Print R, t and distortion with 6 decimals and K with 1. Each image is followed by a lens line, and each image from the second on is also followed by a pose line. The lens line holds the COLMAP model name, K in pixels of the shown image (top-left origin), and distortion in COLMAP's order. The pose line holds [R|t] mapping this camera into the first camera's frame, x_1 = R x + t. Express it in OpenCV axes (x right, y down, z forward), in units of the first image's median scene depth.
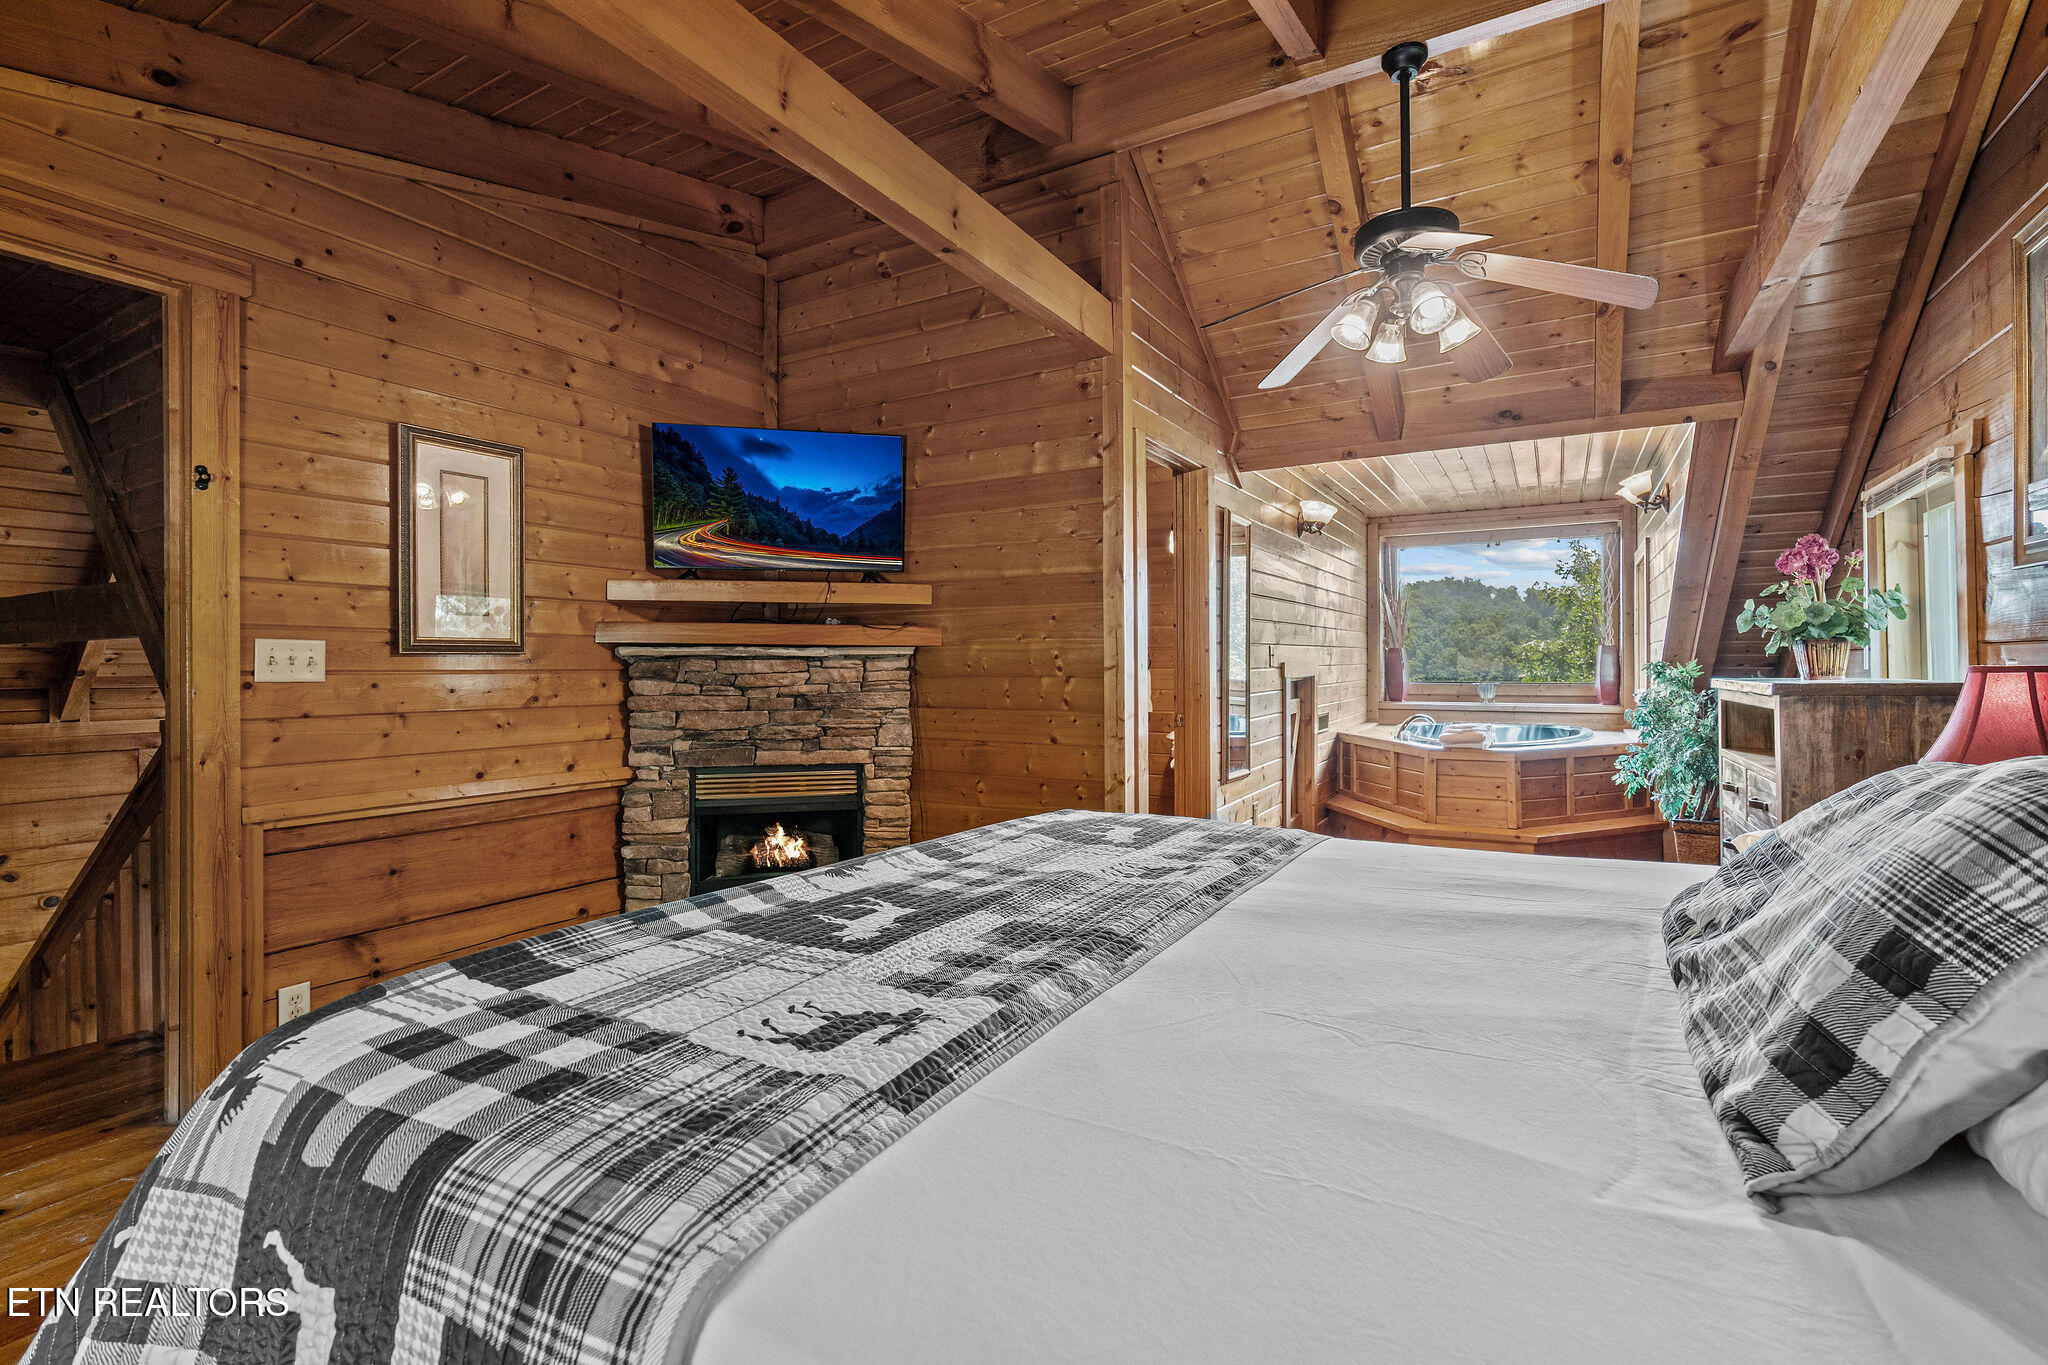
lens RADIAL K [[917.2, 0, 1012.1], [0, 917.2, 669.3], [0, 0, 1]] dist [-0.006693, 0.002944]
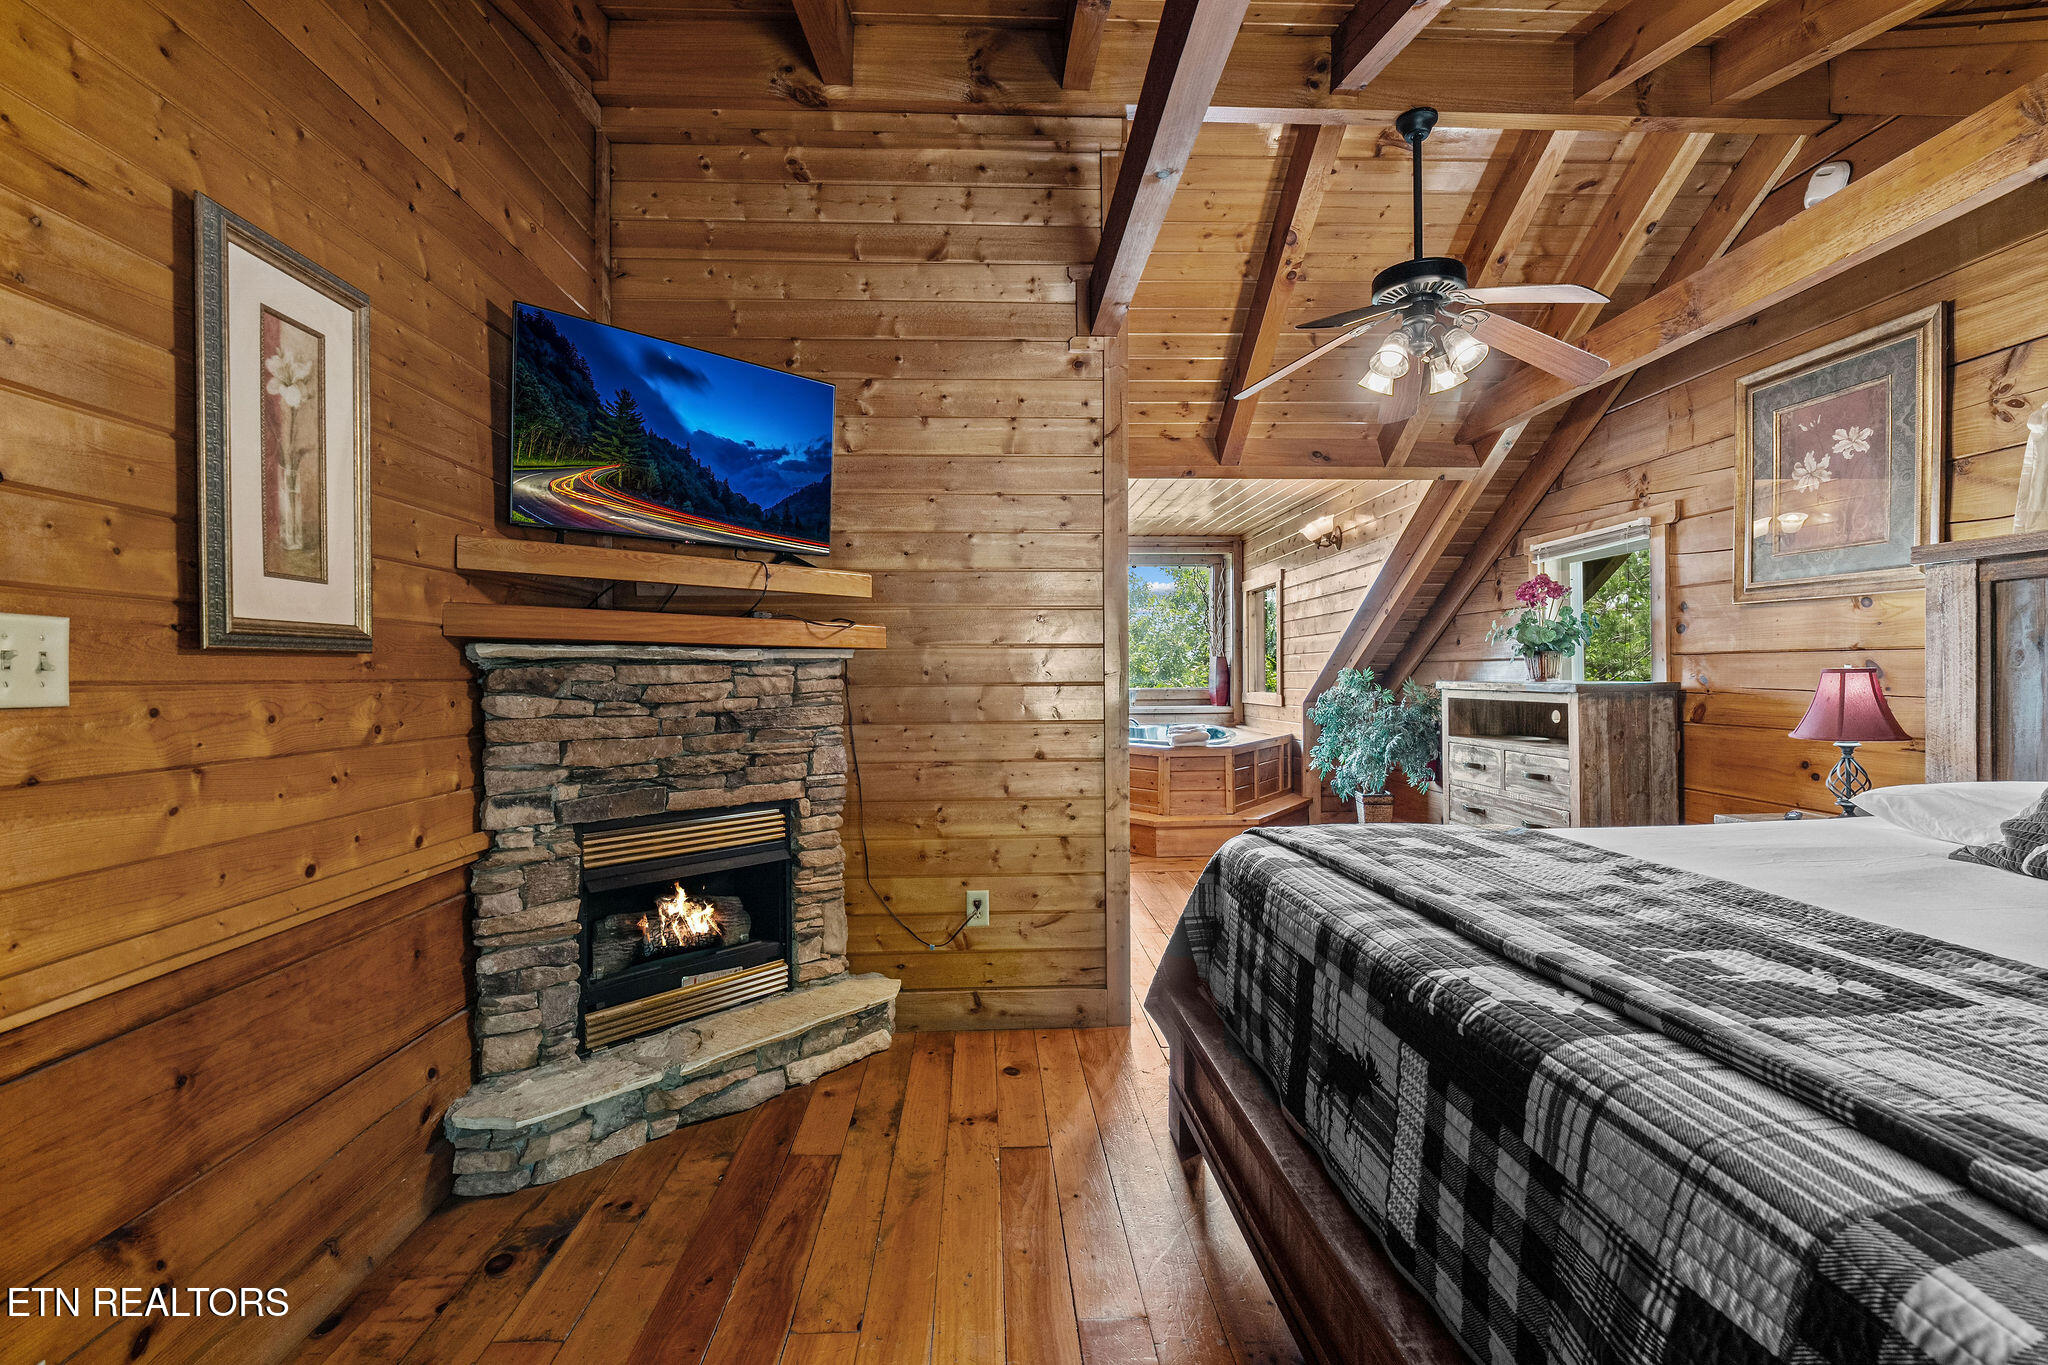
lens RADIAL K [[917.2, 0, 1017.3], [0, 917.2, 681.3], [0, 0, 1]] dist [-0.006693, 0.002944]
pose [[0.838620, -0.007135, 0.544670, -0.442874], [0.006163, 0.999974, 0.003611, 0.001570], [-0.544682, 0.000328, 0.838642, 0.254616]]
